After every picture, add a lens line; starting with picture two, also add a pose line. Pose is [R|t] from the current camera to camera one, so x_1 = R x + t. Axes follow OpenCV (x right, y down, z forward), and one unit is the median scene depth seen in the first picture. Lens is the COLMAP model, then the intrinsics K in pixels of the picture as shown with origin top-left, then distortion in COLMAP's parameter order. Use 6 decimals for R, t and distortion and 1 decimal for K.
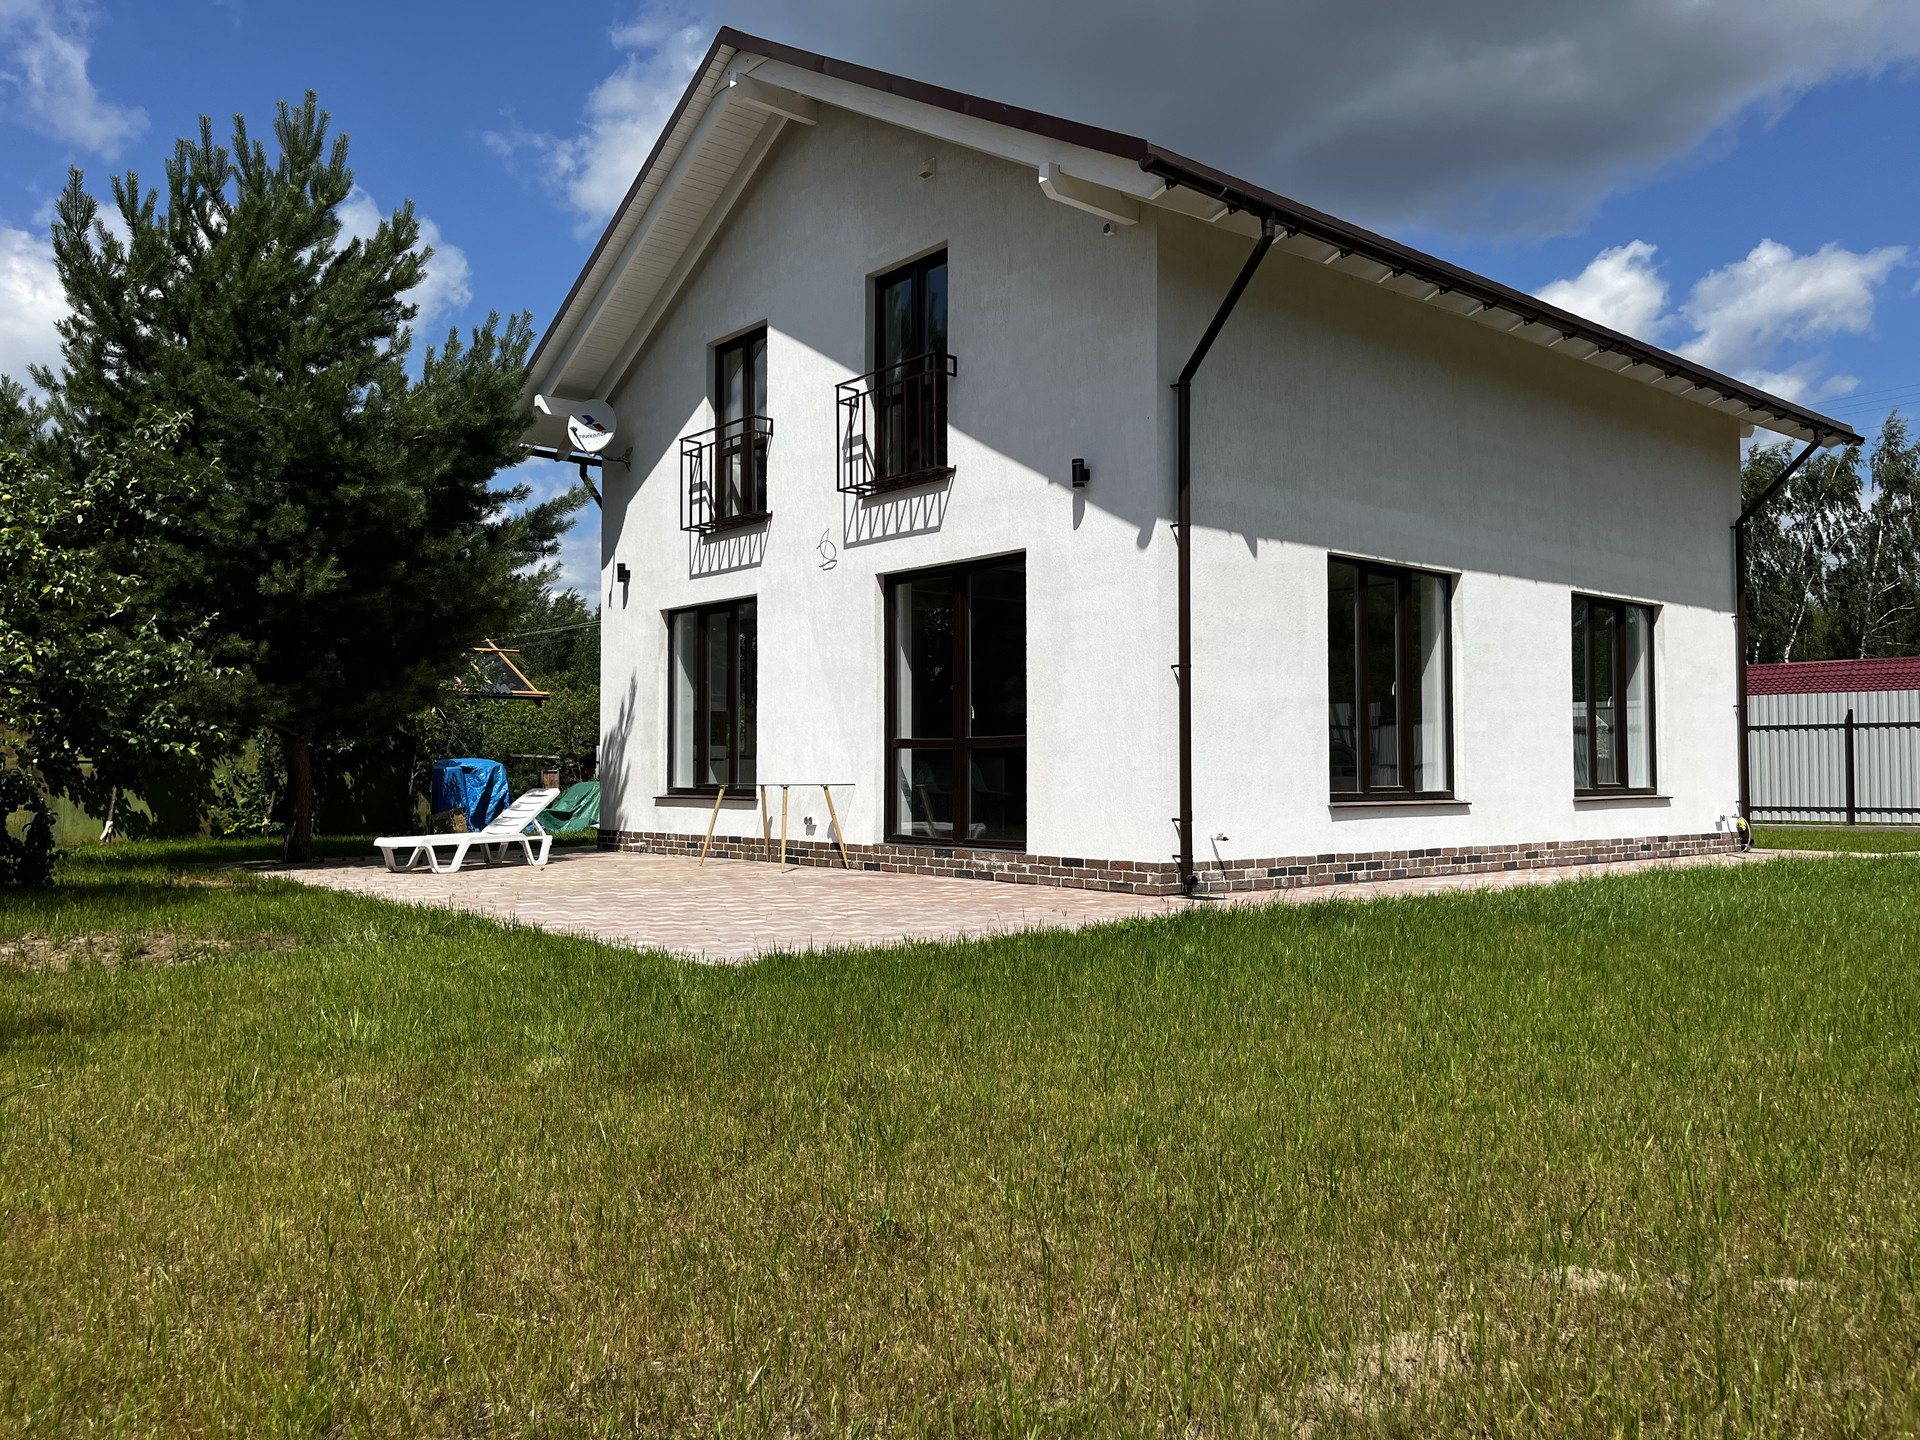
lens RADIAL K [[1456.3, 0, 956.5], [0, 1456.3, 722.5], [0, 0, 1]] dist [0.070970, -0.103655]
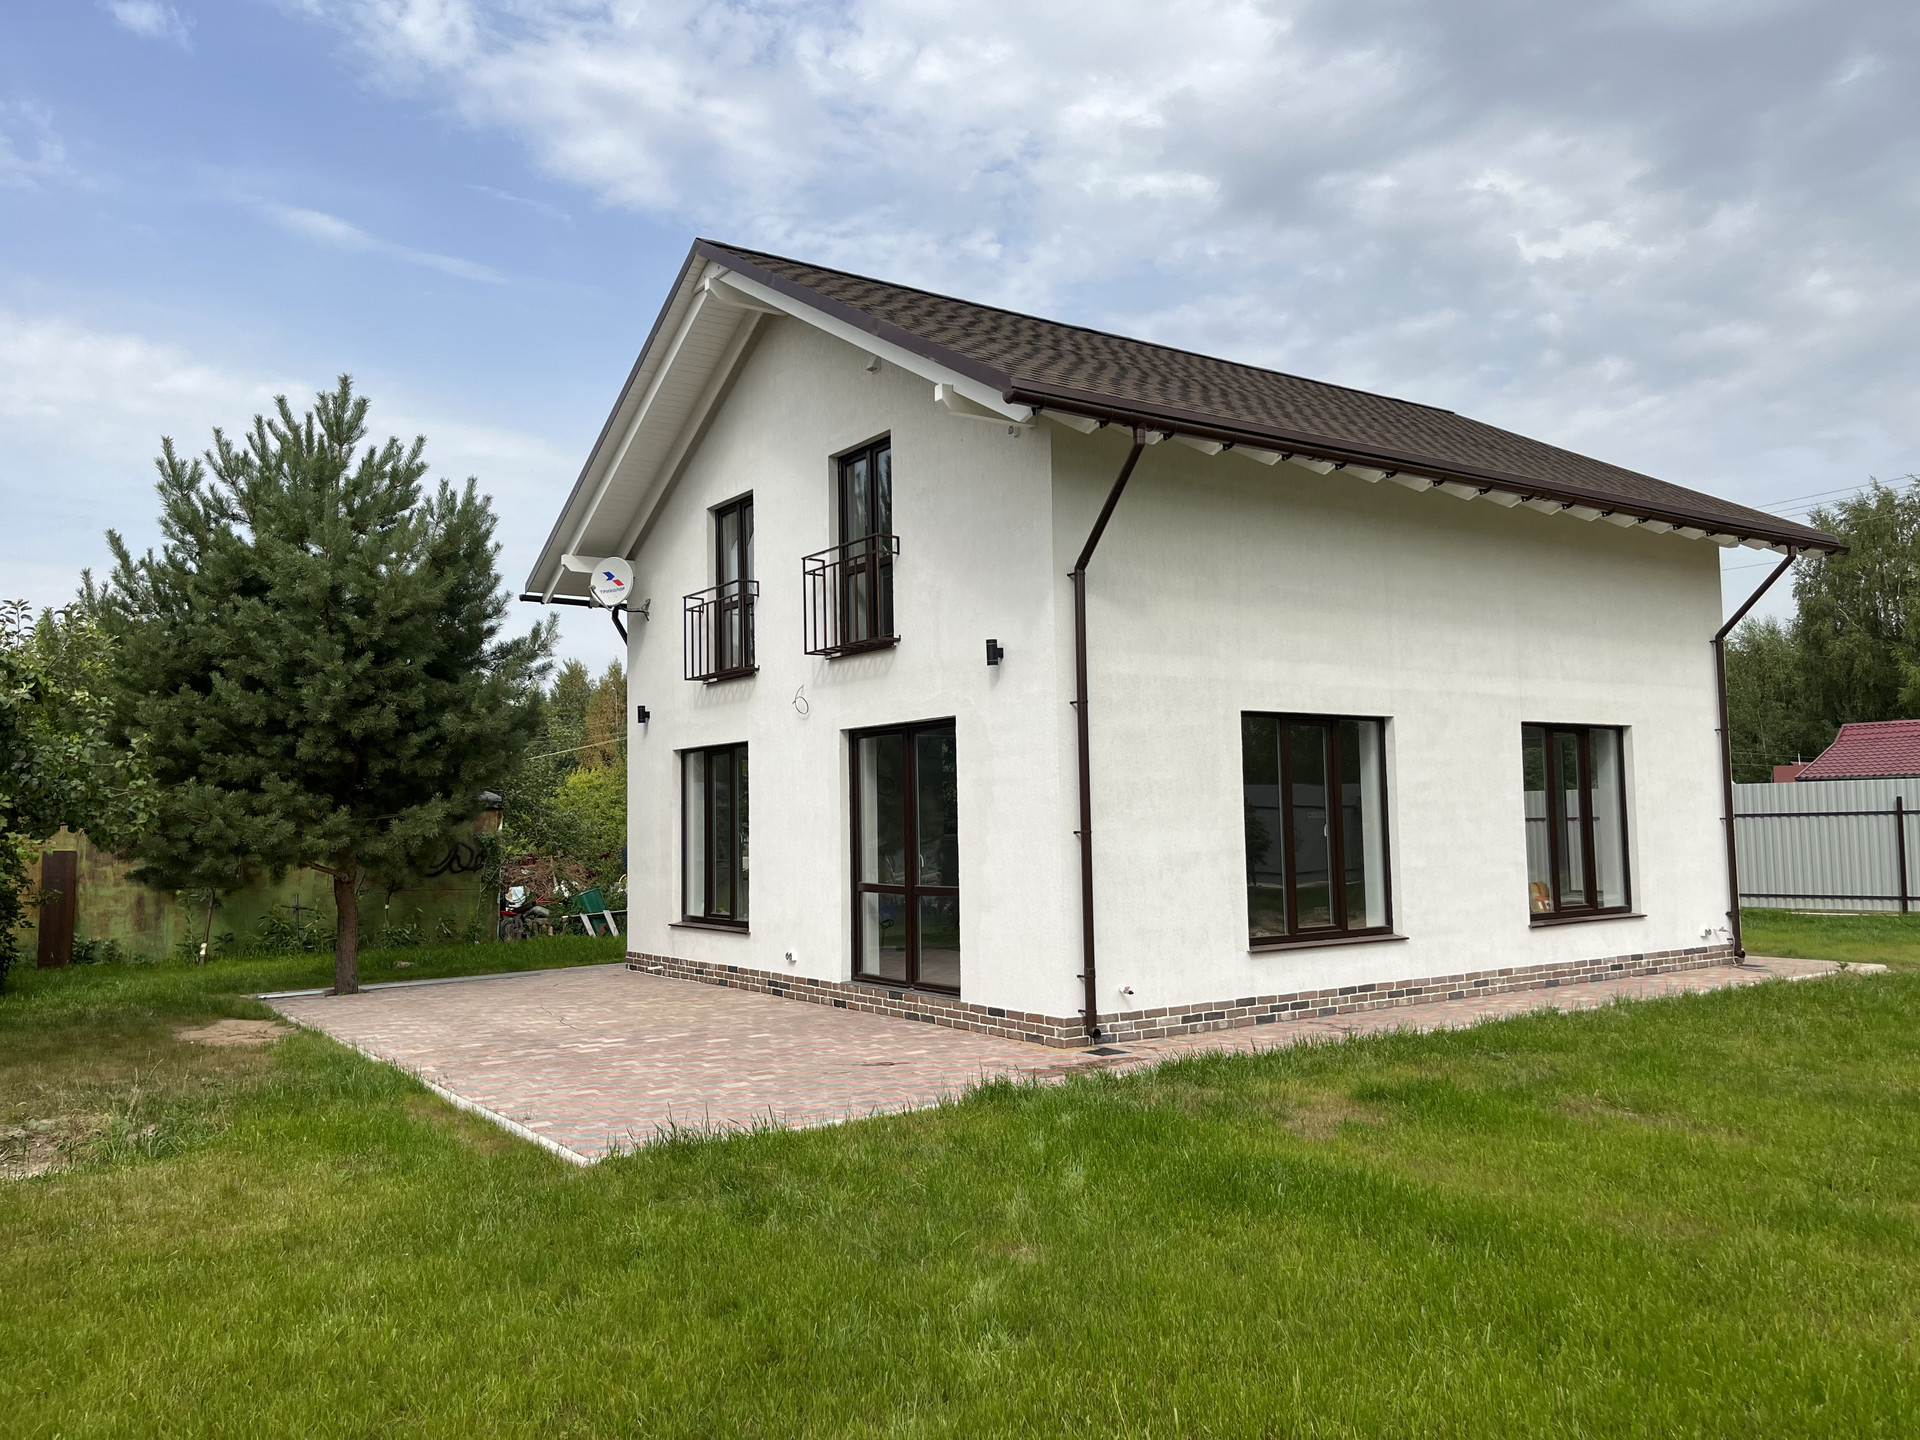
lens RADIAL K [[1445.4, 0, 960.7], [0, 1445.4, 723.1], [0, 0, 1]] dist [0.078060, -0.106779]
pose [[0.995633, -0.024711, -0.090023, 0.132528], [0.021609, 0.999144, -0.035267, -0.068194], [0.090818, 0.033168, 0.995315, -0.062626]]
